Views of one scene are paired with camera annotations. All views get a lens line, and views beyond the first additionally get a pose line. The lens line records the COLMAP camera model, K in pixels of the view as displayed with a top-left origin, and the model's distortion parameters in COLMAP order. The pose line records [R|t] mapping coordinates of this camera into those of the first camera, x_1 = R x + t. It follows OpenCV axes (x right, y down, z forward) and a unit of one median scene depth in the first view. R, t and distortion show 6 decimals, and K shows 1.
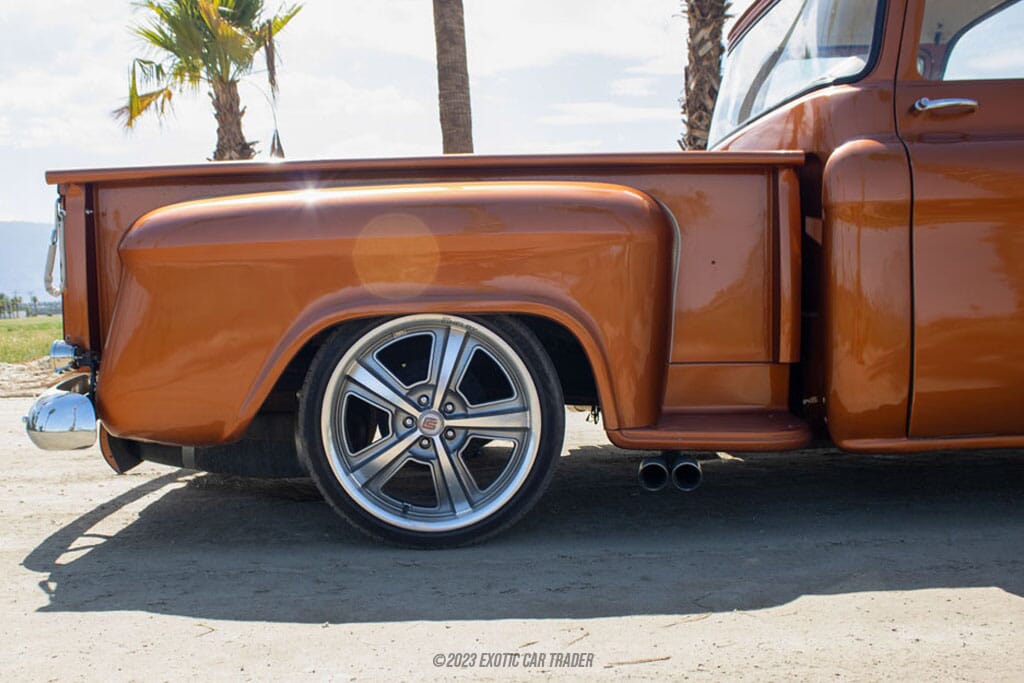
lens RADIAL K [[994.2, 0, 487.4], [0, 994.2, 341.0], [0, 0, 1]] dist [-0.091469, -0.004659]
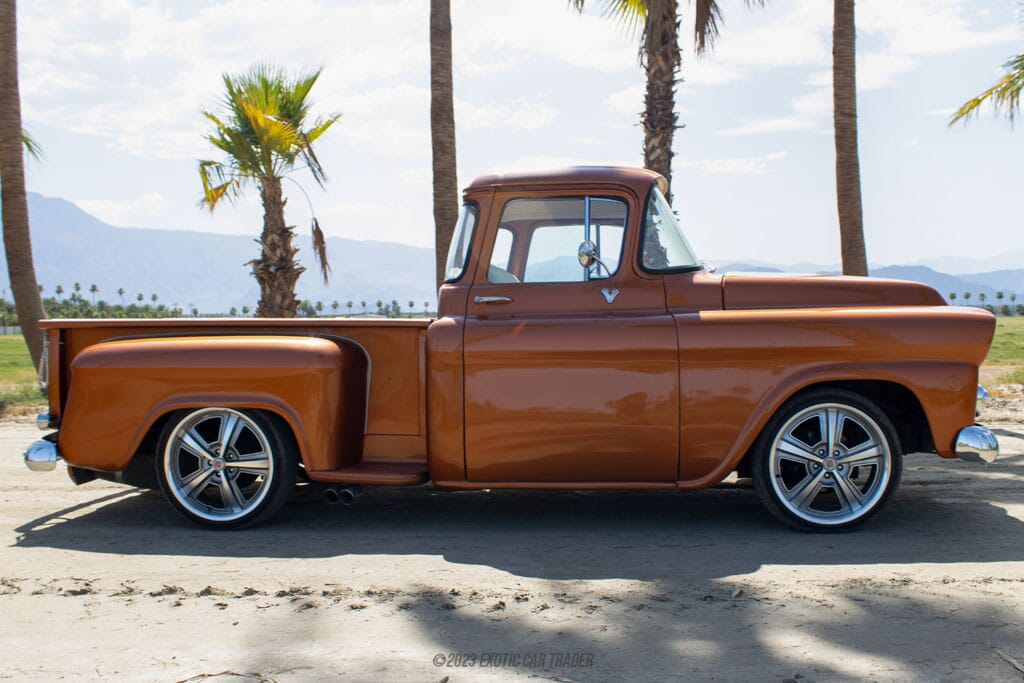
lens RADIAL K [[928.5, 0, 512.0], [0, 928.5, 341.5], [0, 0, 1]] dist [-0.088179, -0.006678]
pose [[0.997622, 0.018623, -0.066358, 0.542537], [-0.021037, 0.999135, -0.035869, -0.088745], [0.065633, 0.037180, 0.997151, -0.643671]]
